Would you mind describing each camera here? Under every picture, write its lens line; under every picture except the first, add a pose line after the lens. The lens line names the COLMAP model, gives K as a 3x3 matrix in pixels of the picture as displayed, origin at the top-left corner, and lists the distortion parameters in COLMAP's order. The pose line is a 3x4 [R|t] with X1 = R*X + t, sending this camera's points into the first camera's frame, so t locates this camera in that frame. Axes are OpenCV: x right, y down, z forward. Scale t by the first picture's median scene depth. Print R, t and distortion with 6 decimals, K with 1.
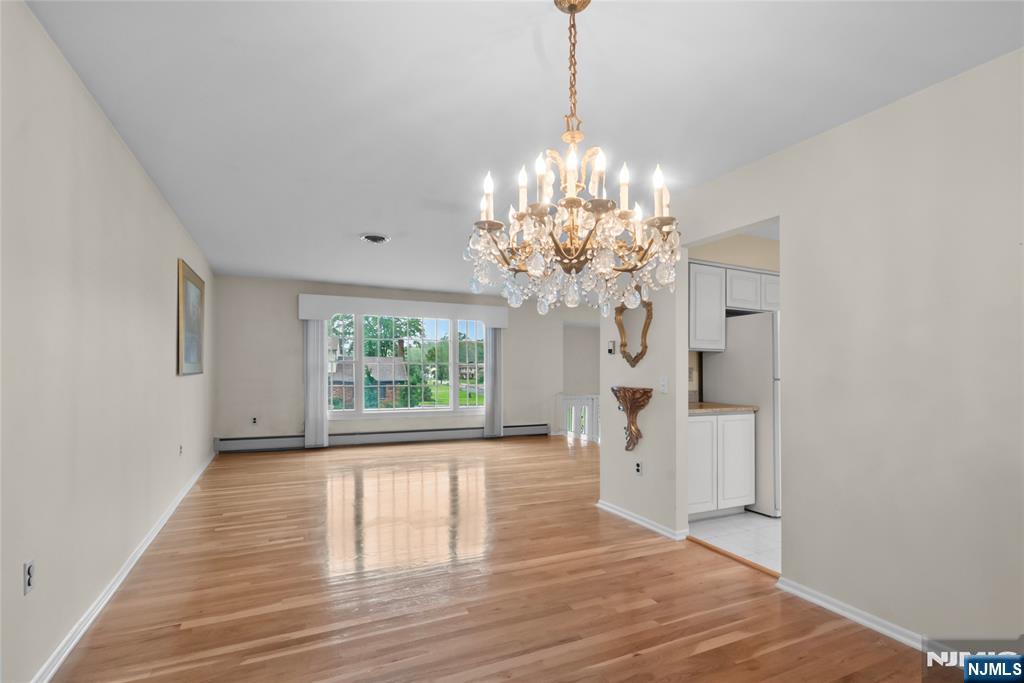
lens RADIAL K [[476.6, 0, 508.2], [0, 476.6, 374.8], [0, 0, 1]] dist [-0.002053, -0.000224]
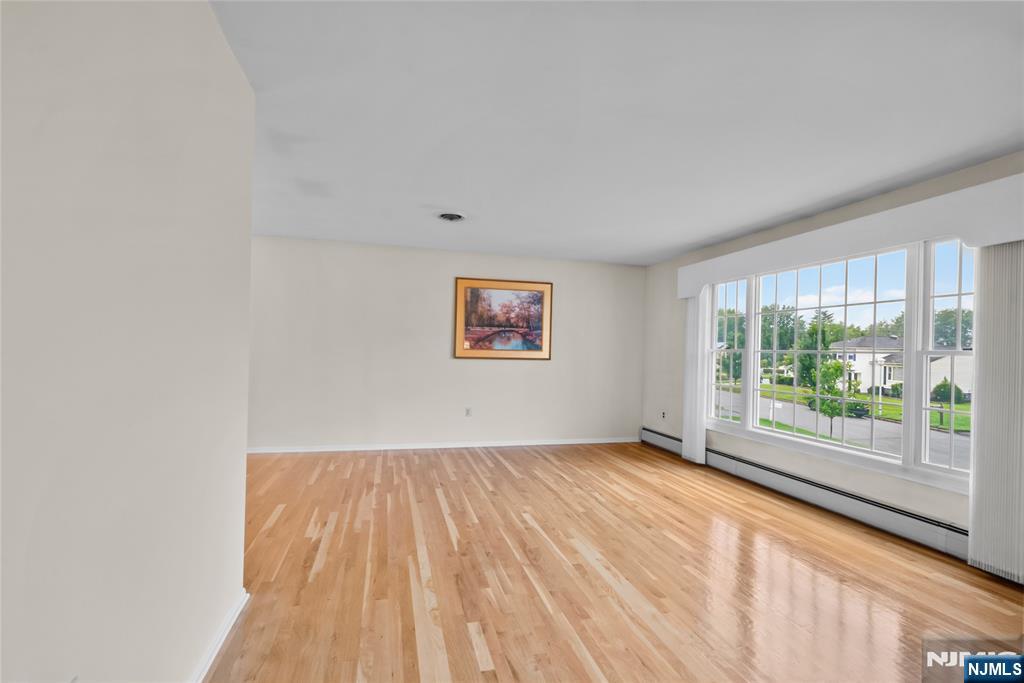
lens RADIAL K [[479.1, 0, 512.8], [0, 479.1, 351.4], [0, 0, 1]] dist [-0.000693, -0.000116]
pose [[-0.185777, -0.010704, -0.982534, 0.400664], [-0.036437, 0.999328, -0.003998, -0.011198], [0.981916, 0.035058, -0.186042, 0.823186]]
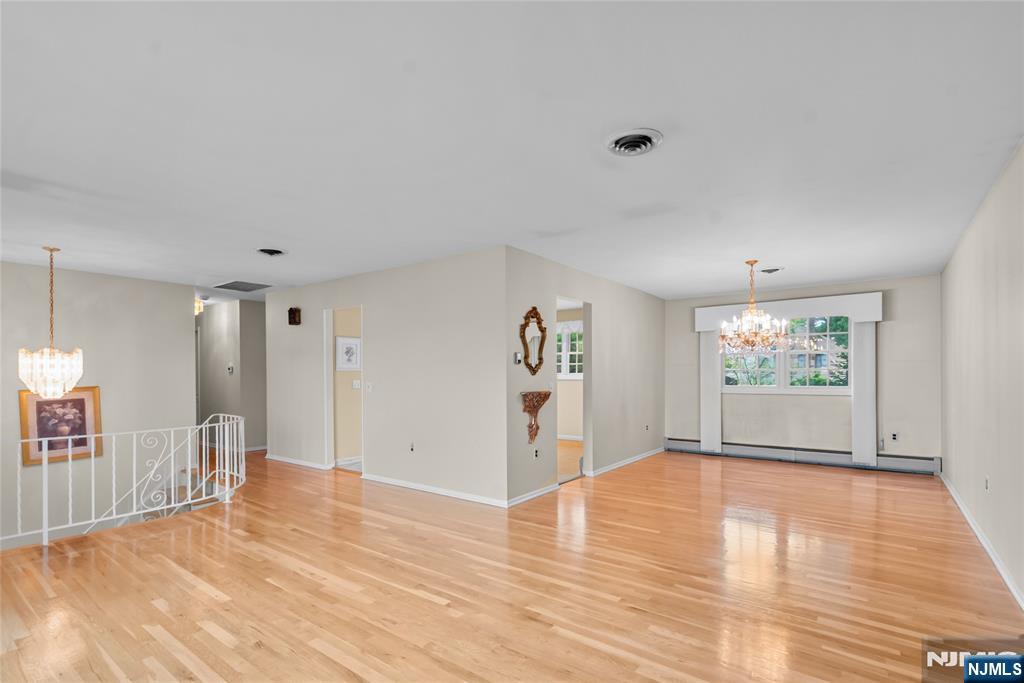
lens RADIAL K [[476.6, 0, 508.2], [0, 476.6, 374.8], [0, 0, 1]] dist [-0.002053, -0.000224]
pose [[-0.454552, -0.006868, 0.890694, -0.438267], [0.009407, 0.999877, 0.012511, -0.017692], [-0.890671, 0.014066, -0.454431, 0.867554]]
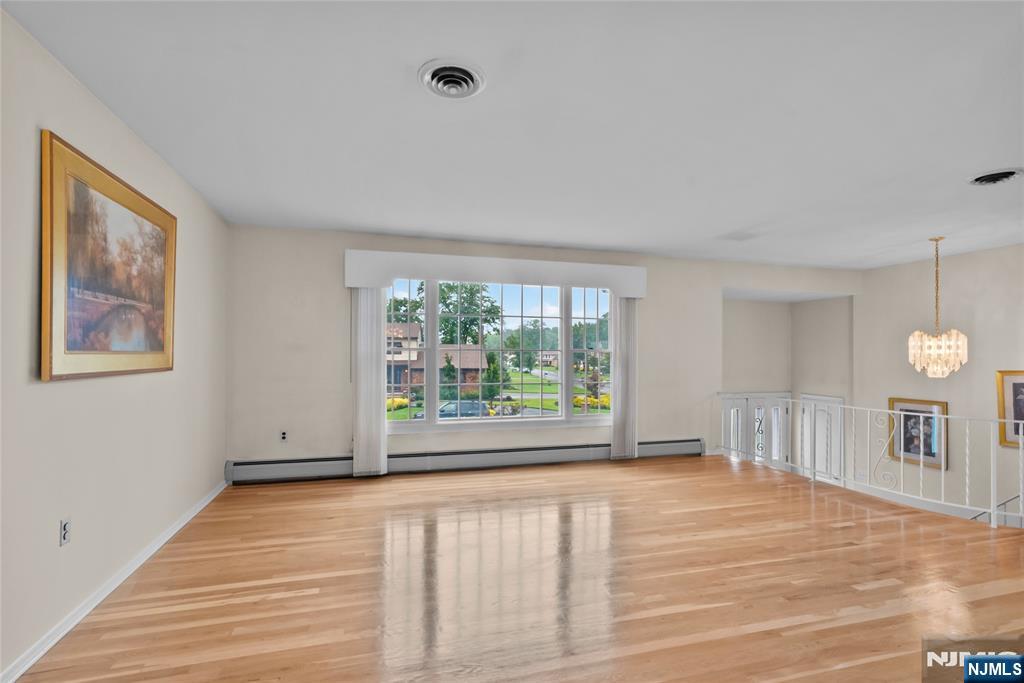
lens RADIAL K [[471.5, 0, 507.9], [0, 471.5, 353.4], [0, 0, 1]] dist [-0.000425, -0.000087]
pose [[0.986972, -0.005978, -0.160778, -0.096232], [0.003180, 0.999839, -0.017652, -0.008618], [0.160858, 0.016911, 0.986833, 0.354054]]
